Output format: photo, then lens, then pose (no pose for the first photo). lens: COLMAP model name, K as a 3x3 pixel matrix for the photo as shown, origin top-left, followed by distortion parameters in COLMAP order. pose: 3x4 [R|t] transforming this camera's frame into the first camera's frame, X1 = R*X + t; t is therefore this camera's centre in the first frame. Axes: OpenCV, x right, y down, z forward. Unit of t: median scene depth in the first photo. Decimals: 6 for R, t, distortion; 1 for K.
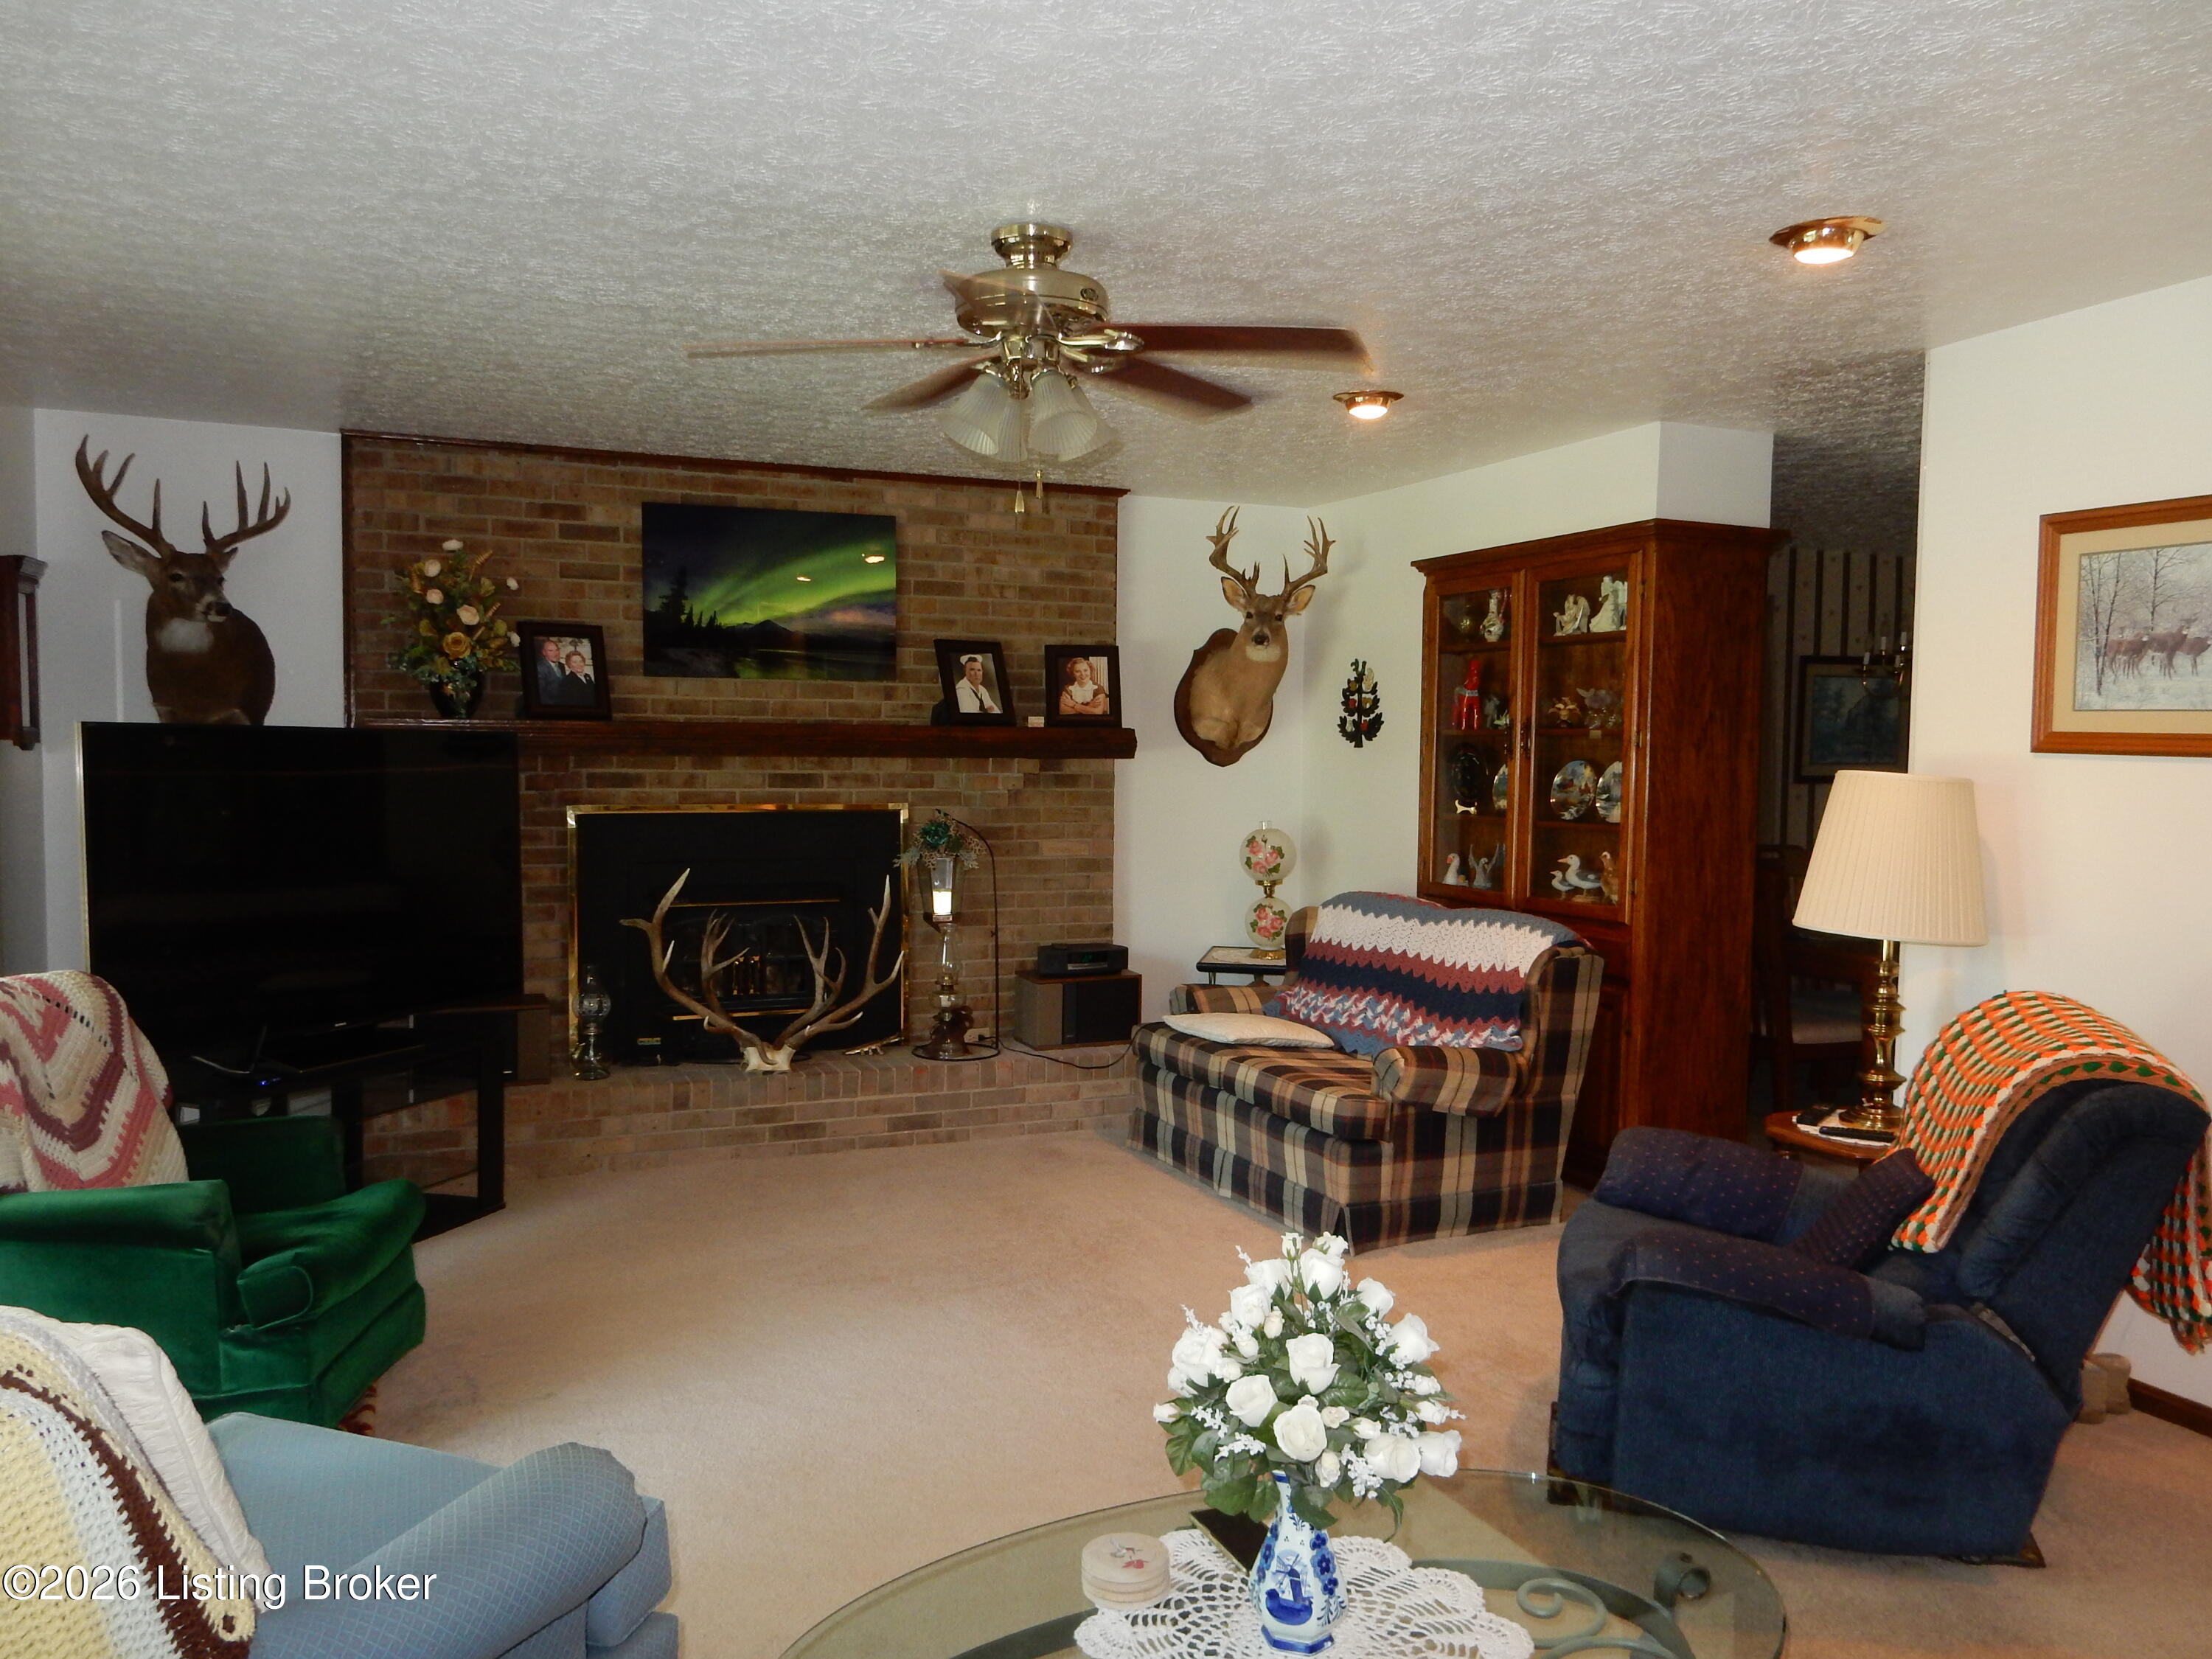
lens RADIAL K [[1626.7, 0, 1105.2], [0, 1626.7, 835.8], [0, 0, 1]] dist [-0.000606, 0.003044]
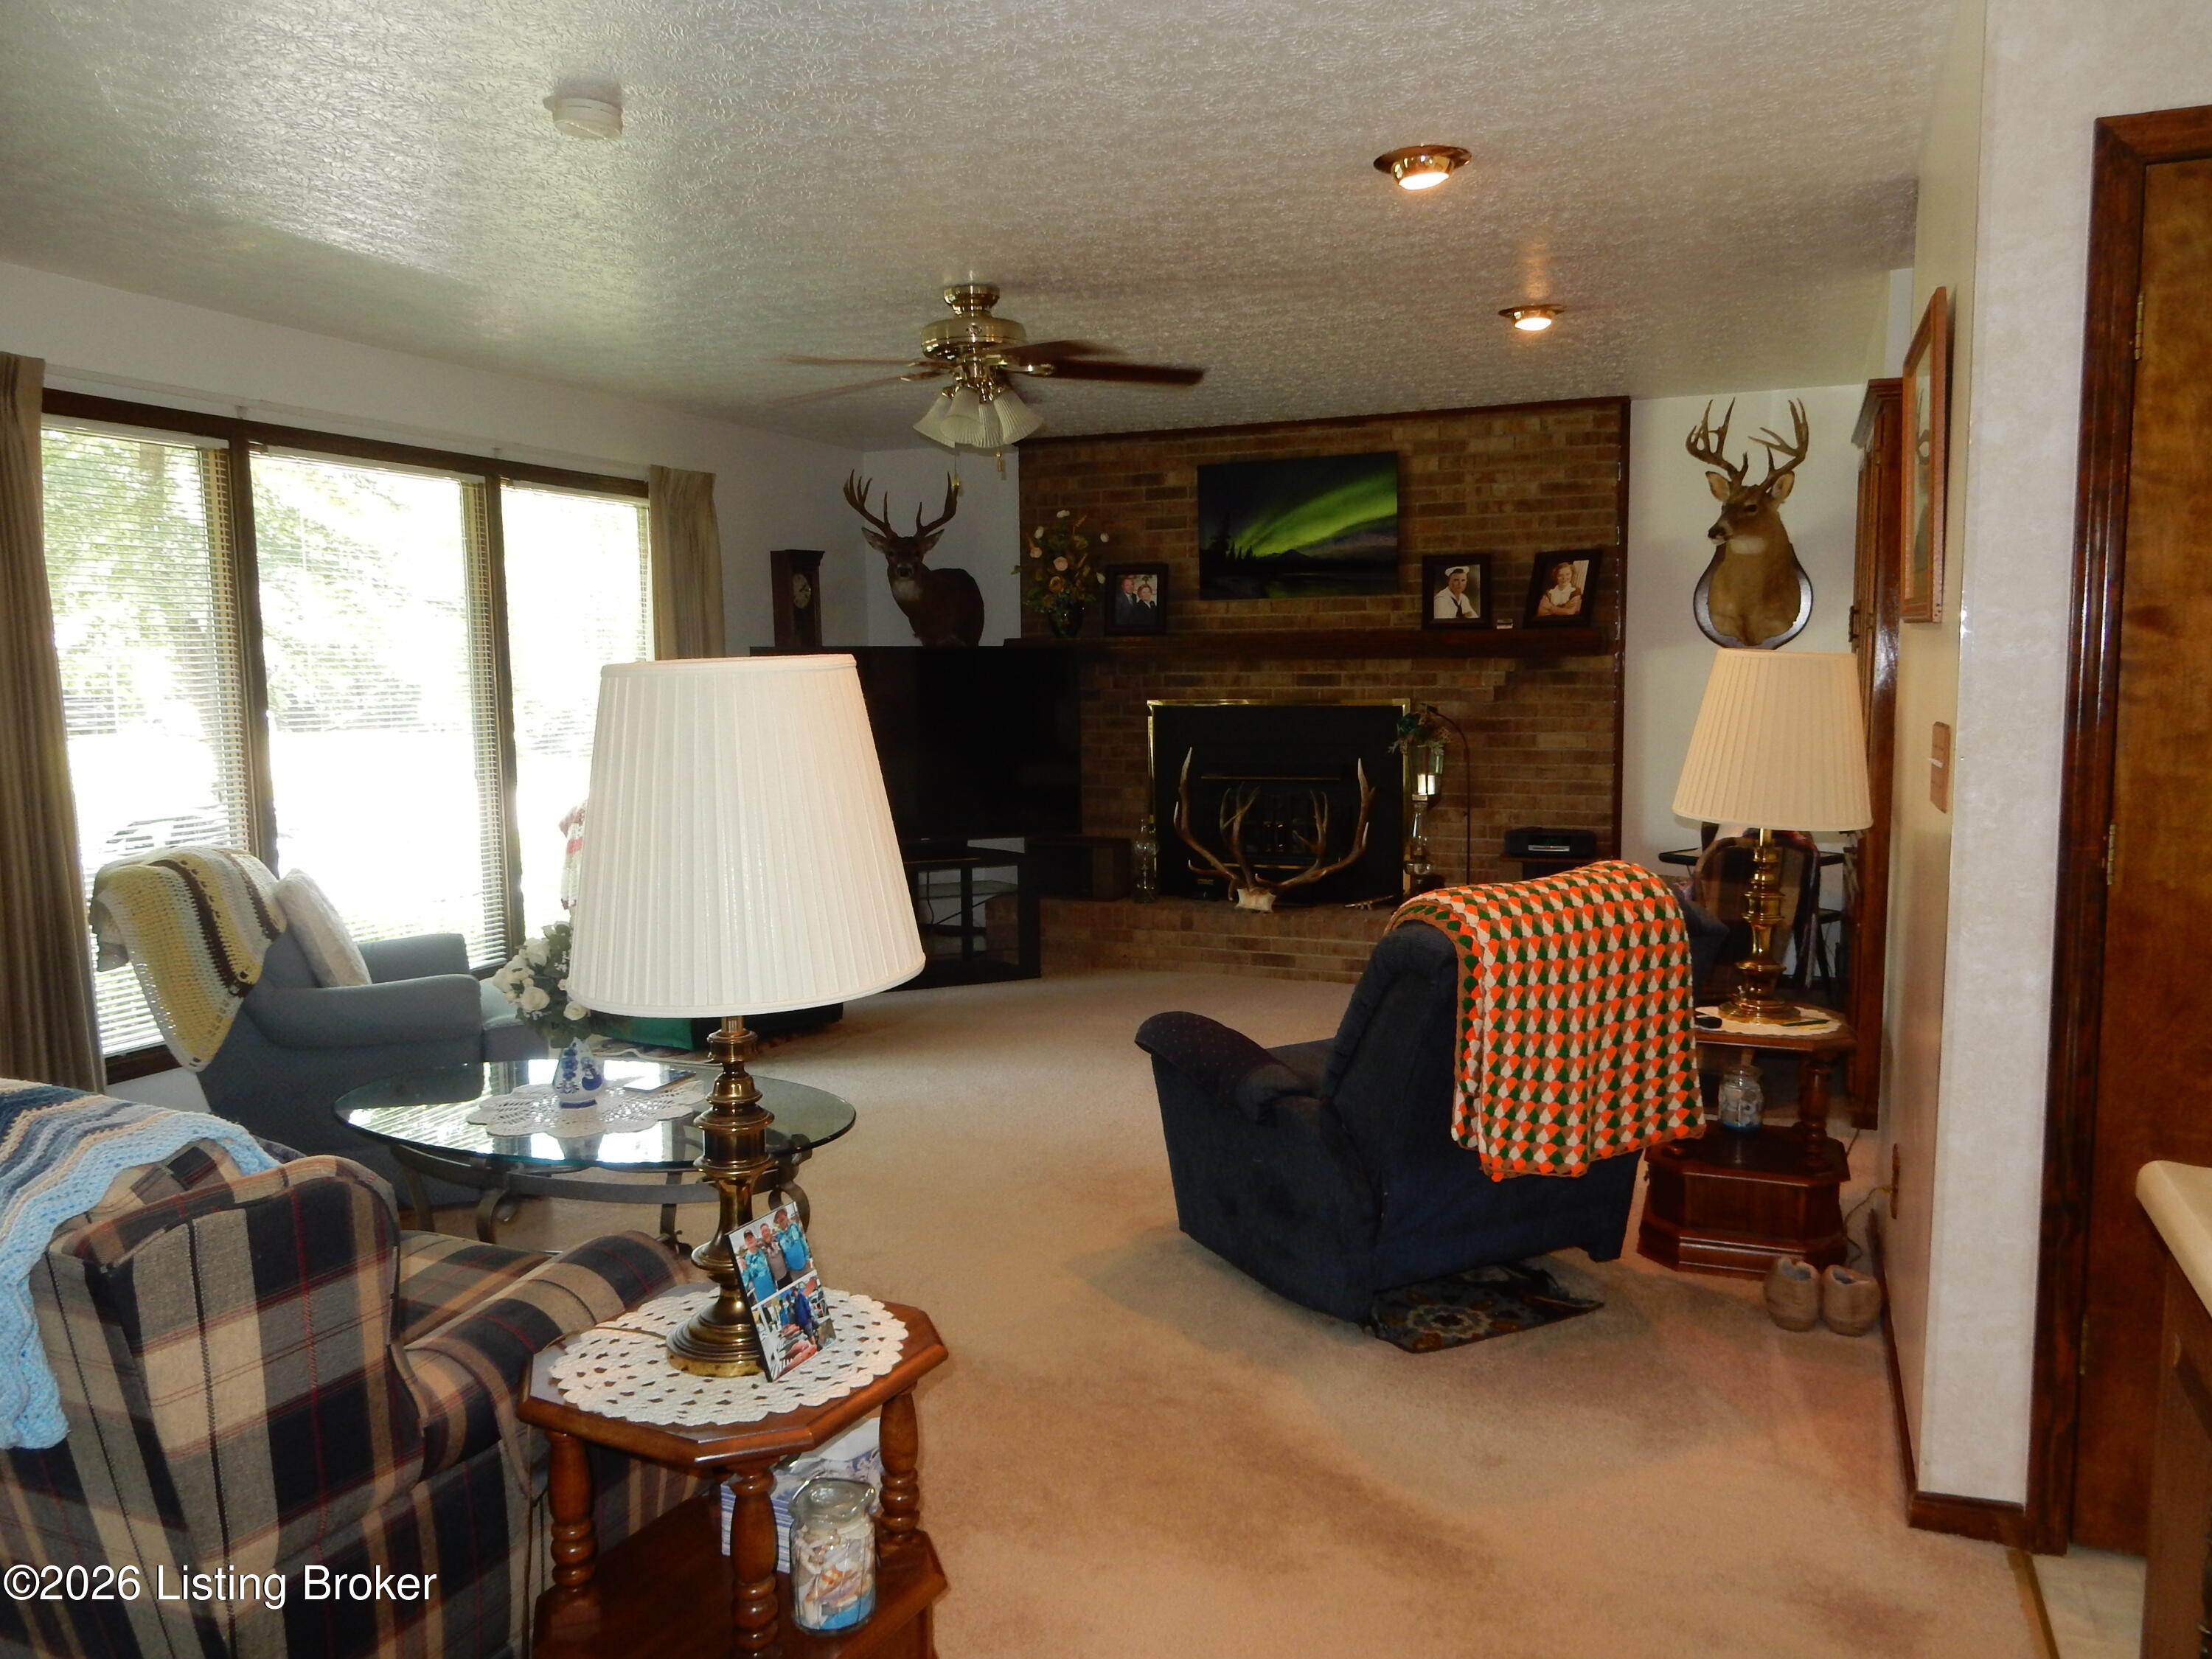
lens RADIAL K [[1618.6, 0, 1108.6], [0, 1618.6, 832.9], [0, 0, 1]] dist [-0.007824, 0.003376]
pose [[0.701196, 0.054718, -0.710866, 0.564608], [-0.019810, 0.998161, 0.057291, 0.013961], [0.712694, -0.026090, 0.700990, 0.034582]]
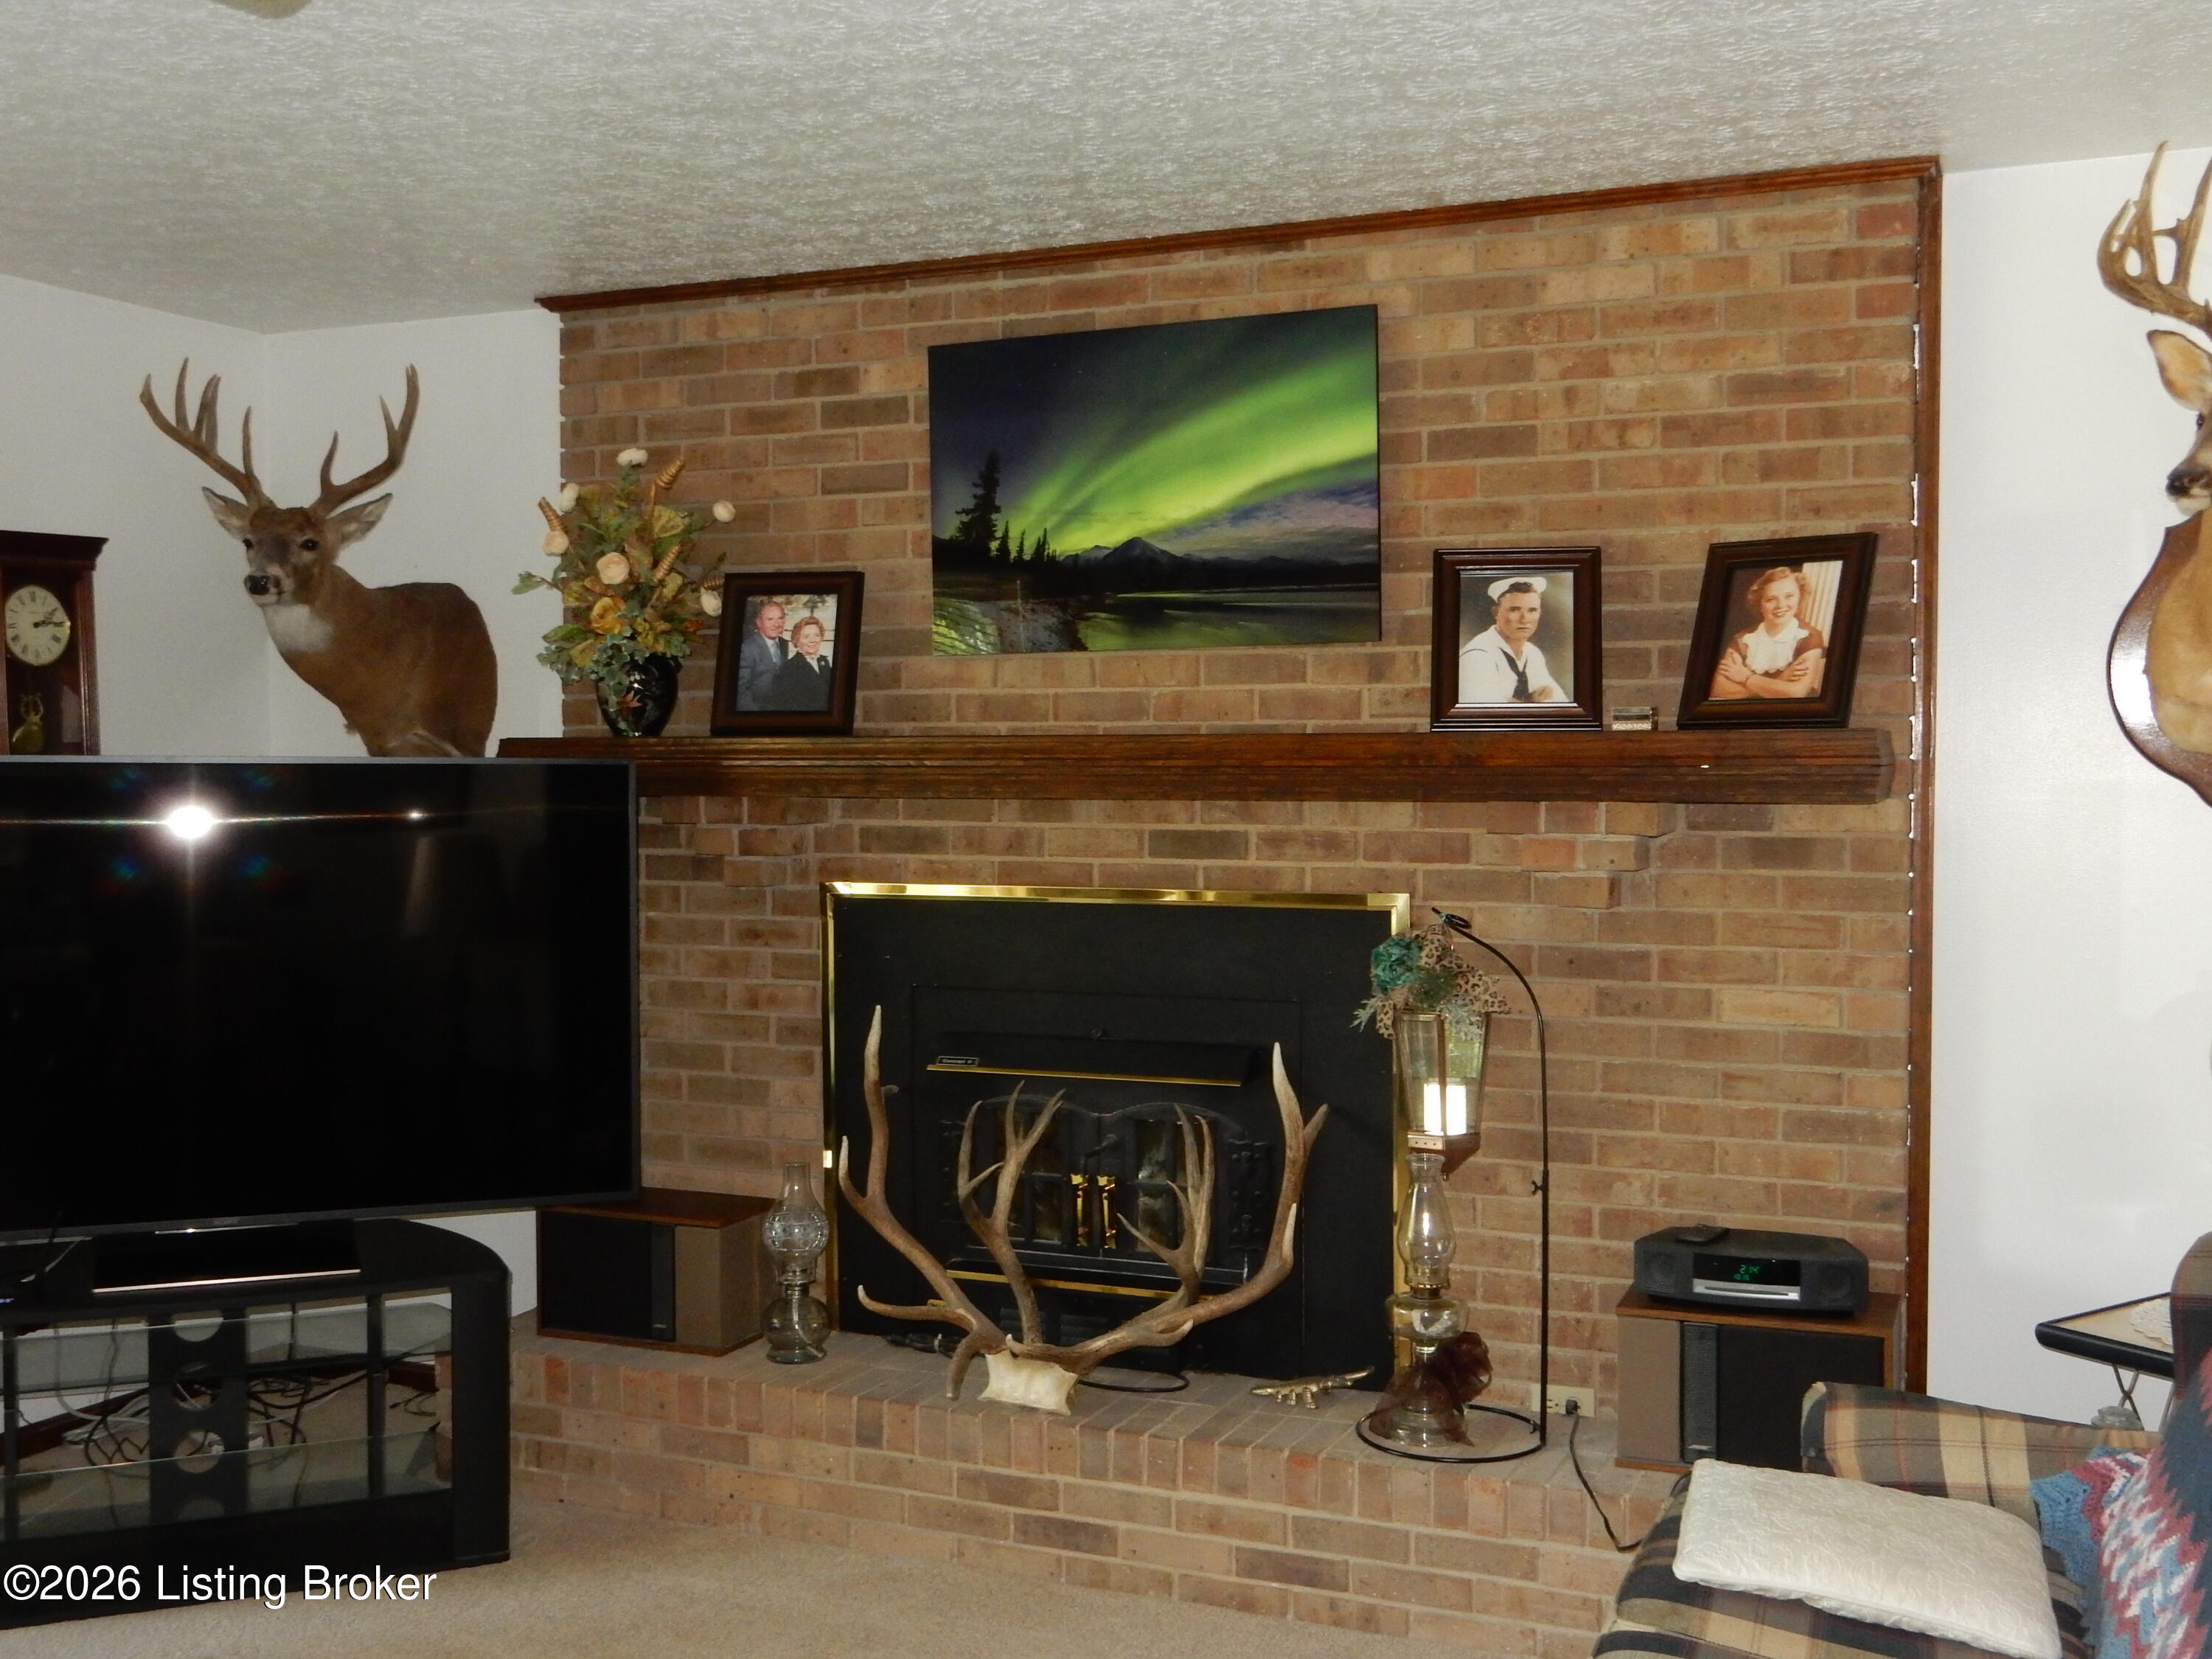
lens RADIAL K [[2267.1, 0, 1104.8], [0, 2267.1, 842.8], [0, 0, 1]] dist [-0.003161, 0.006286]
pose [[0.687756, 0.014920, -0.725788, 0.309930], [-0.031560, 0.999458, -0.009361, -0.026585], [0.725255, 0.029344, 0.687855, 0.480257]]
